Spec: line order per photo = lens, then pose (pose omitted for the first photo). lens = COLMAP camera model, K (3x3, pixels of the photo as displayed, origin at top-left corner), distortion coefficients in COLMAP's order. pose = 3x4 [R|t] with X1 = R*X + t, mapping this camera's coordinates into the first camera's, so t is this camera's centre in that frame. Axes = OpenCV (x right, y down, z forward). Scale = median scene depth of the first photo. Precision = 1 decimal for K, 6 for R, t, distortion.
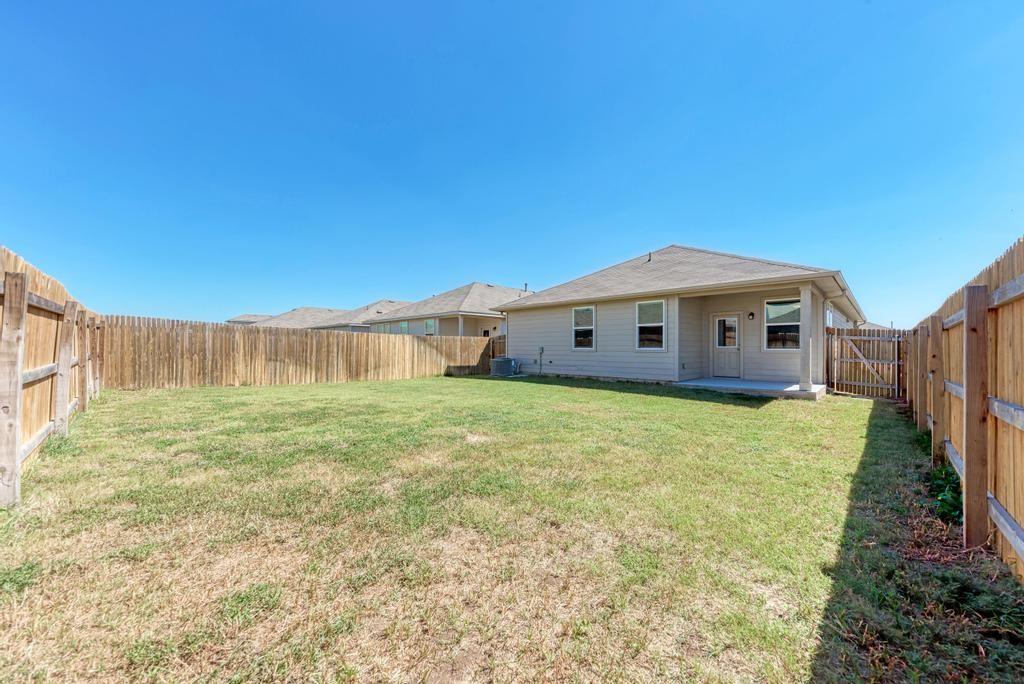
lens RADIAL K [[373.1, 0, 512.7], [0, 373.1, 341.8], [0, 0, 1]] dist [-0.000314, -0.000011]
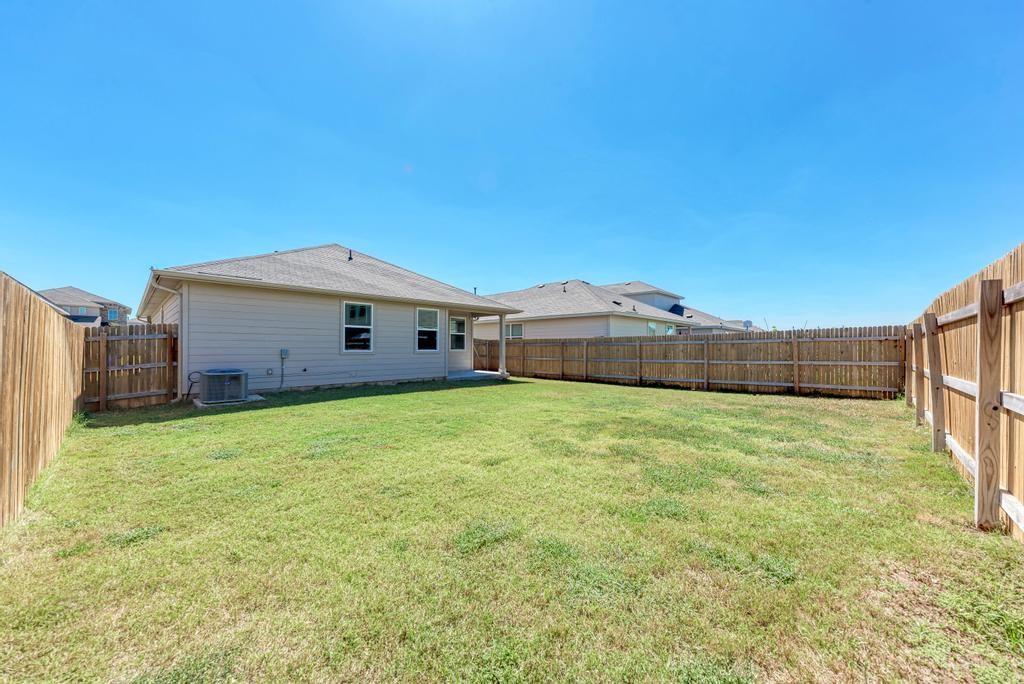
lens RADIAL K [[375.5, 0, 509.6], [0, 375.5, 344.7], [0, 0, 1]] dist [0.000910, 0.000013]
pose [[0.008875, 0.011243, 0.999897, -0.686616], [-0.011572, 0.999871, -0.011140, 0.009633], [-0.999894, -0.011472, 0.009004, 0.667925]]
